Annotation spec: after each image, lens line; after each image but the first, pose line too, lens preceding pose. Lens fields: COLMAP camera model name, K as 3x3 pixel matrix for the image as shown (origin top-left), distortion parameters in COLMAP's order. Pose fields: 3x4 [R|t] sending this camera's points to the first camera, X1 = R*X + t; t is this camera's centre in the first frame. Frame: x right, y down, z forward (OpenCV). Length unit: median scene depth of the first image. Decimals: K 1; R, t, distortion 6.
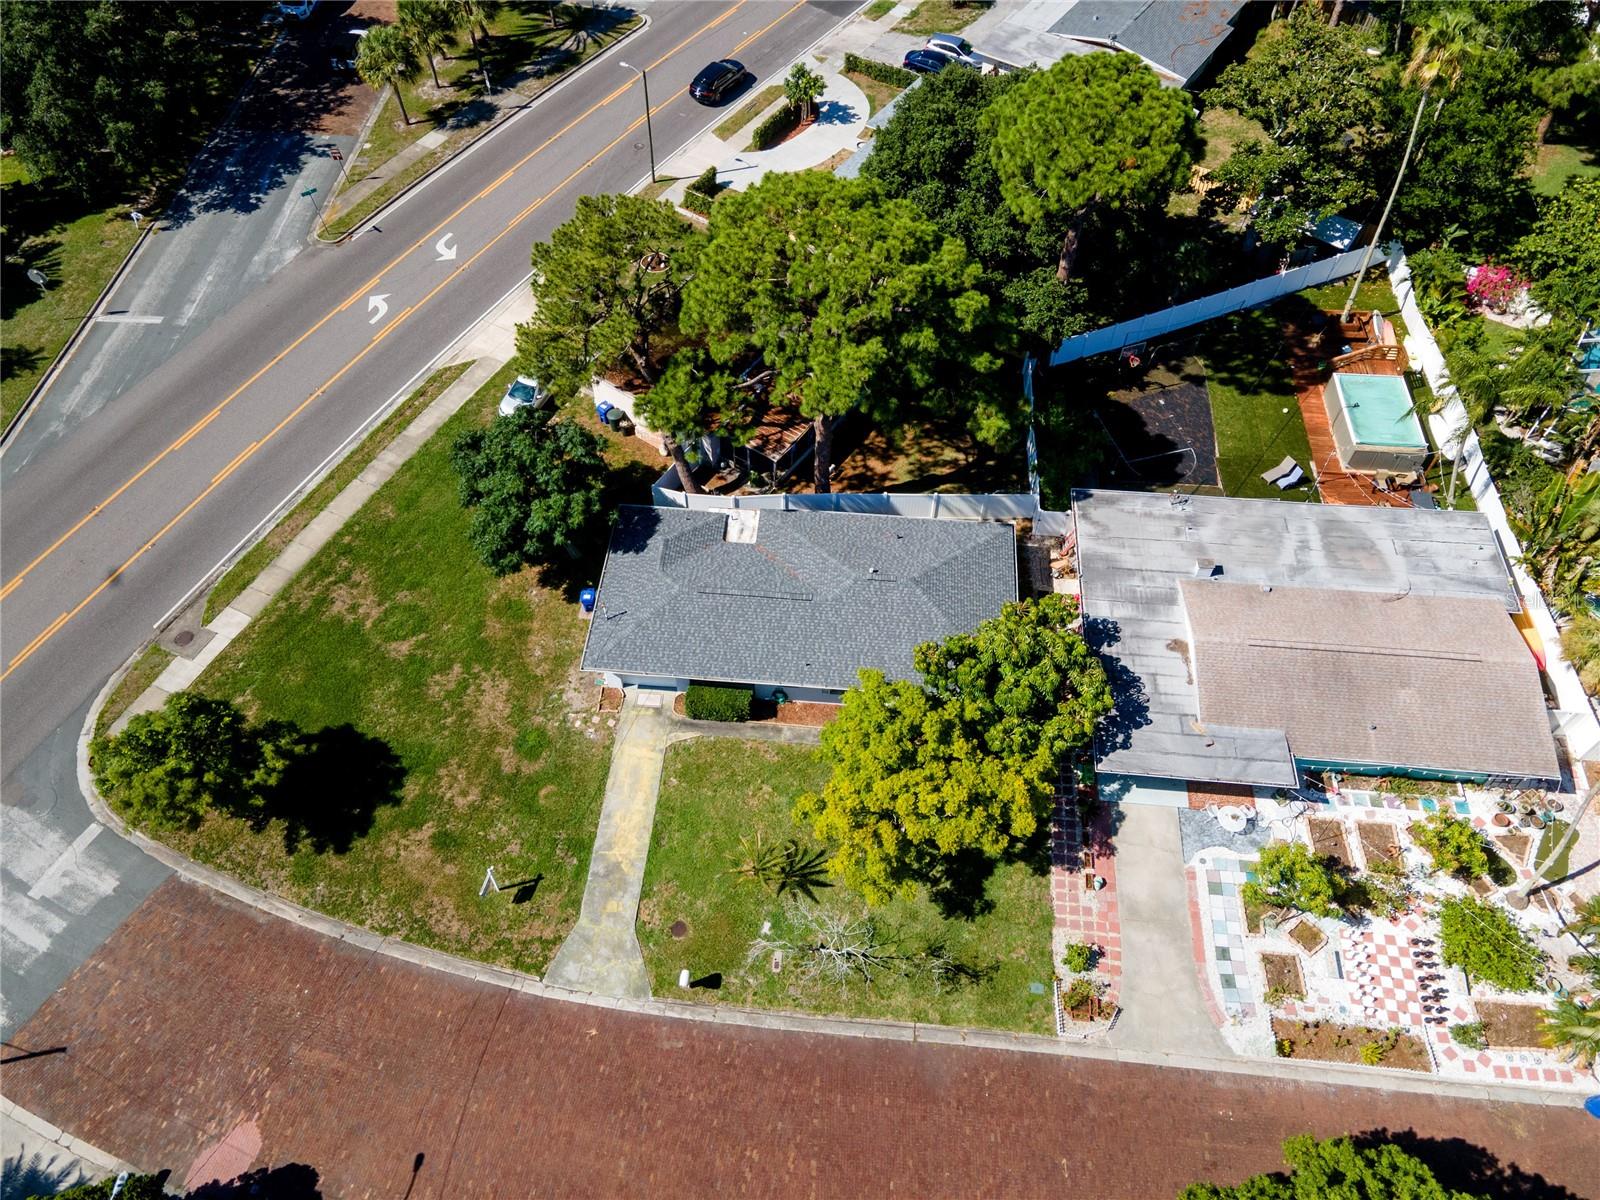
lens RADIAL K [[1150.4, 0, 800.0], [0, 1150.4, 600.0], [0, 0, 1]] dist [0.037799, 0.008475]
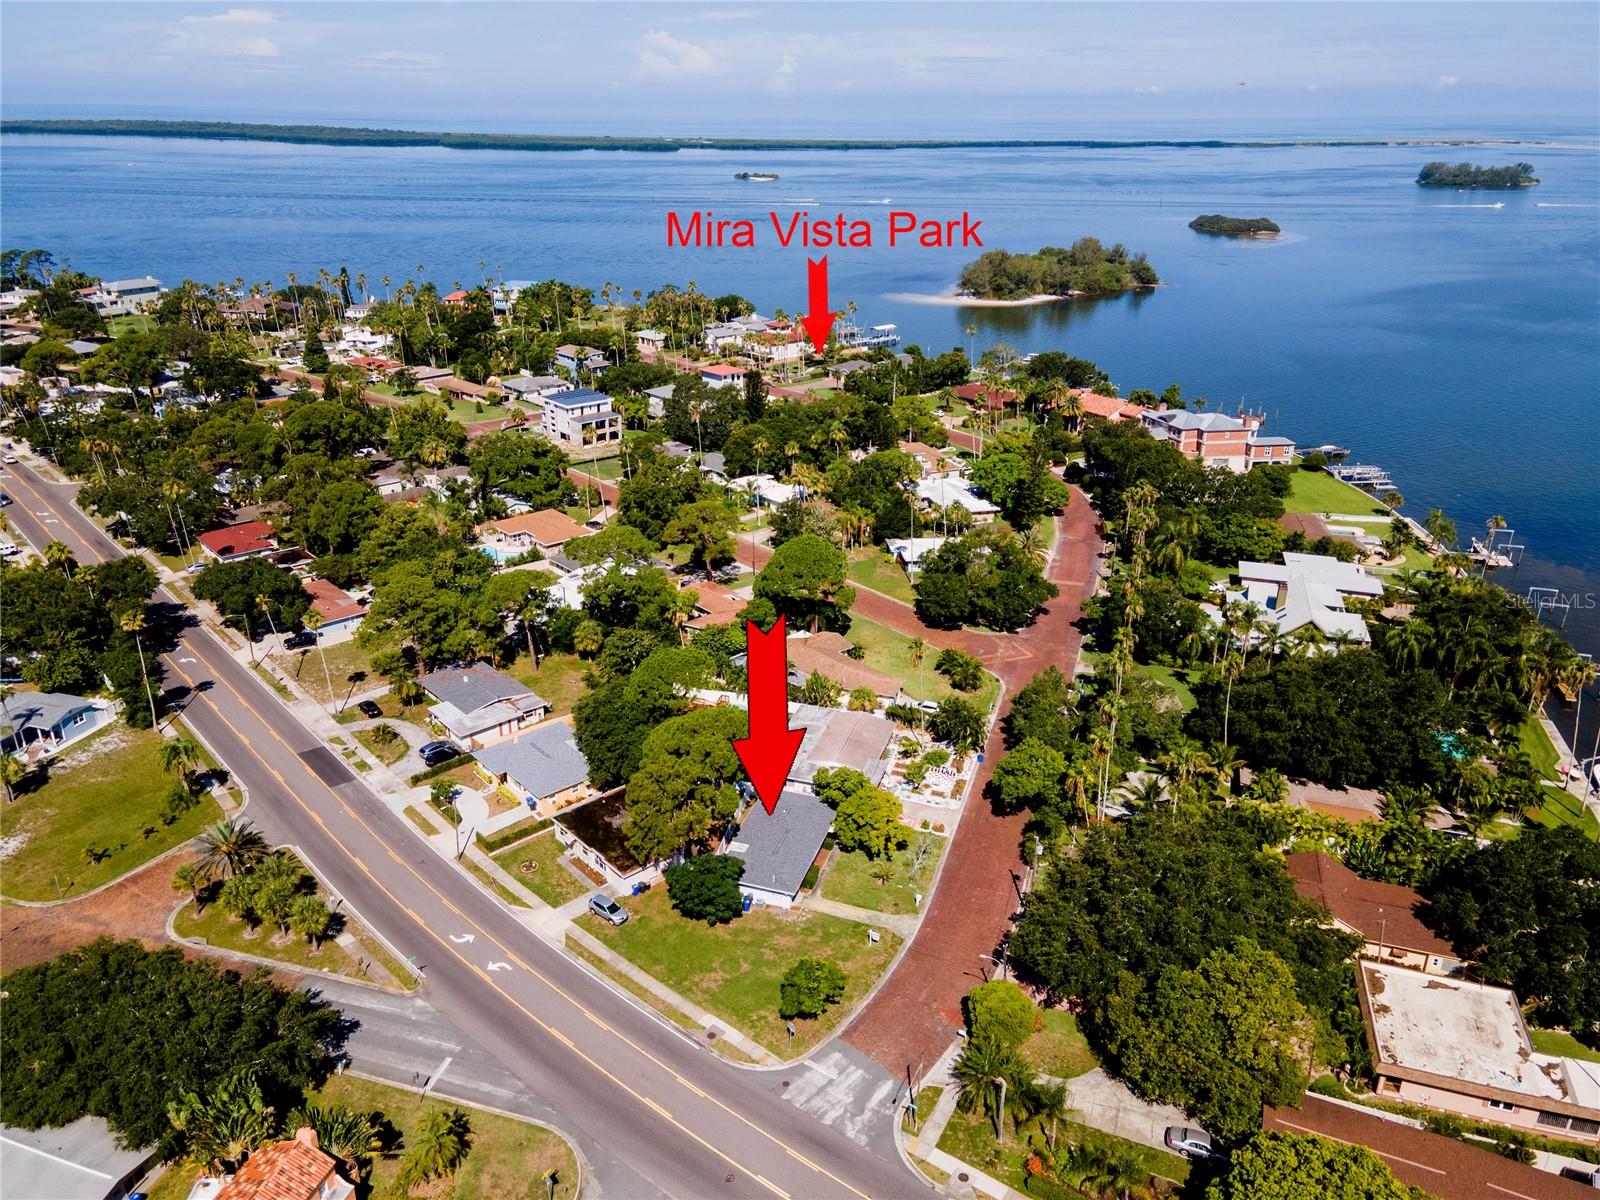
lens RADIAL K [[1128.4, 0, 796.9], [0, 1128.4, 630.7], [0, 0, 1]] dist [0.041537, 0.008243]
pose [[0.229464, -0.401170, 0.886797, -2.188147], [0.772796, 0.628993, 0.084579, -0.515302], [-0.591720, 0.665906, 0.454354, -0.505405]]
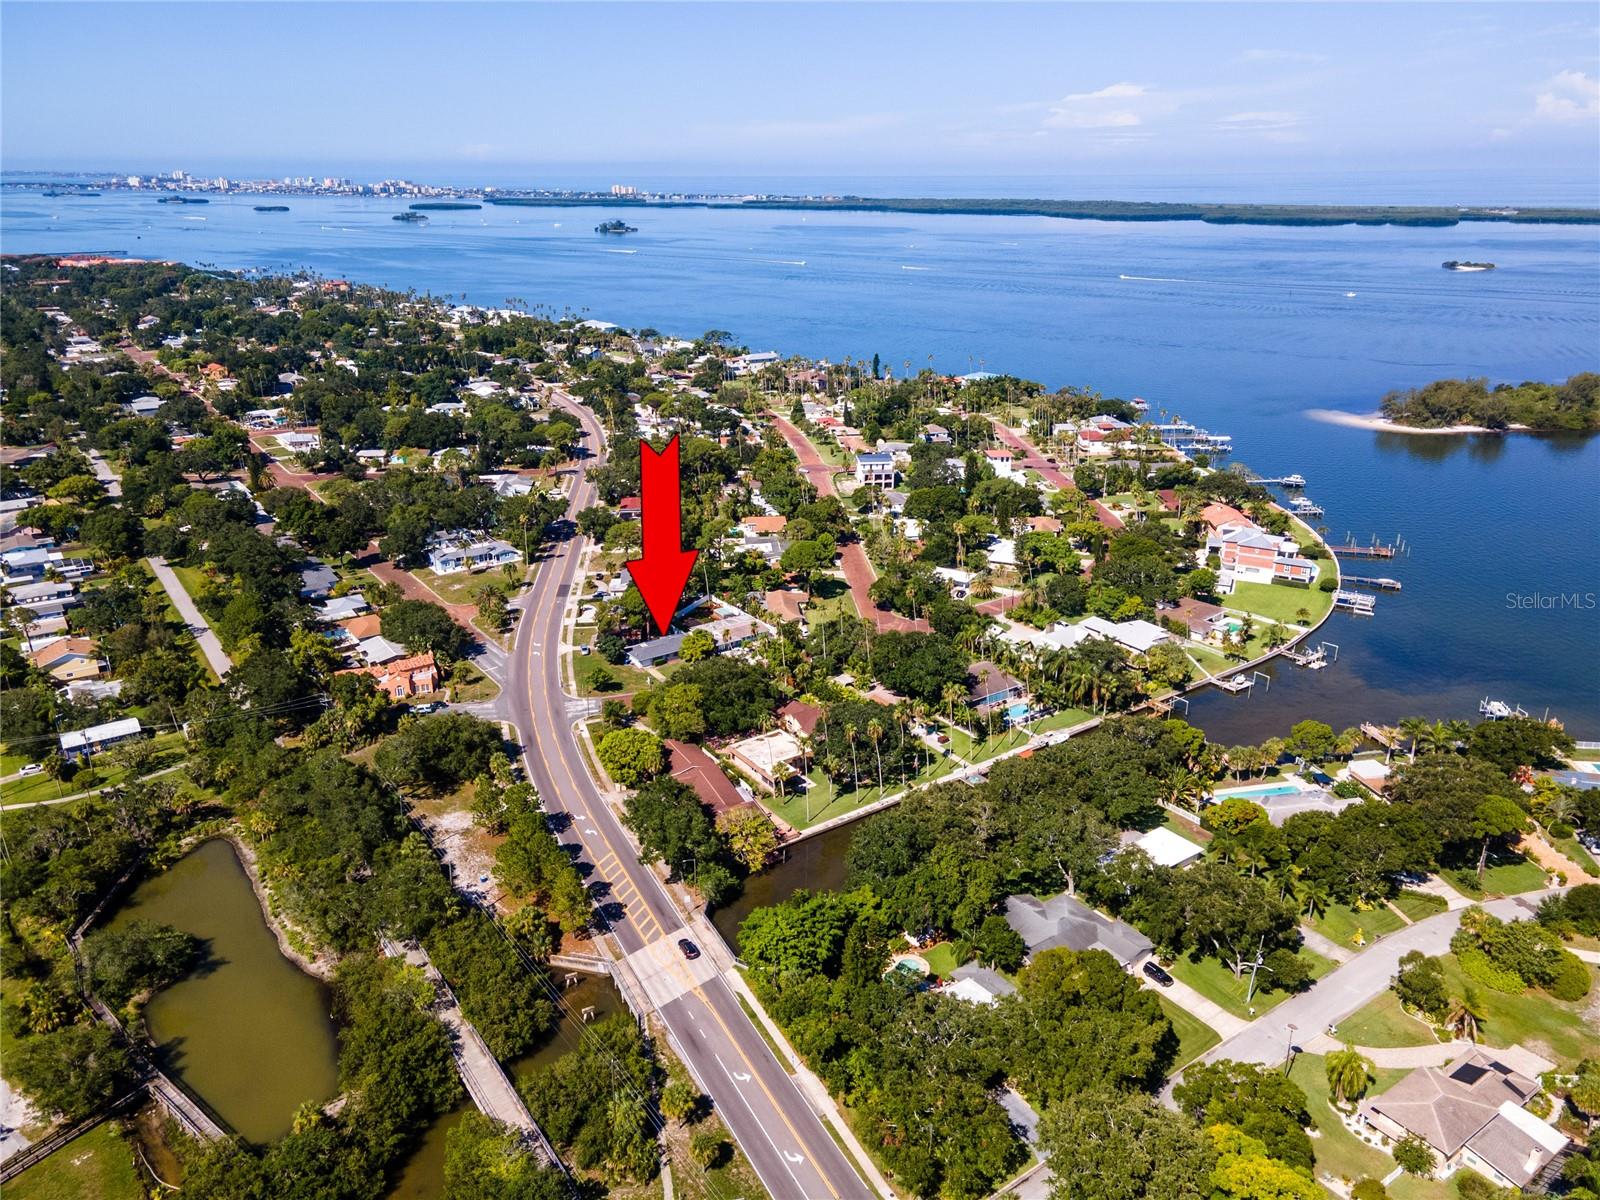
lens RADIAL K [[1150.4, 0, 800.0], [0, 1150.4, 600.0], [0, 0, 1]] dist [0.037799, 0.008475]
pose [[0.768639, -0.223551, 0.599349, -3.189675], [0.511653, 0.777205, -0.366283, 2.540190], [-0.383934, 0.588198, 0.711771, -3.943553]]
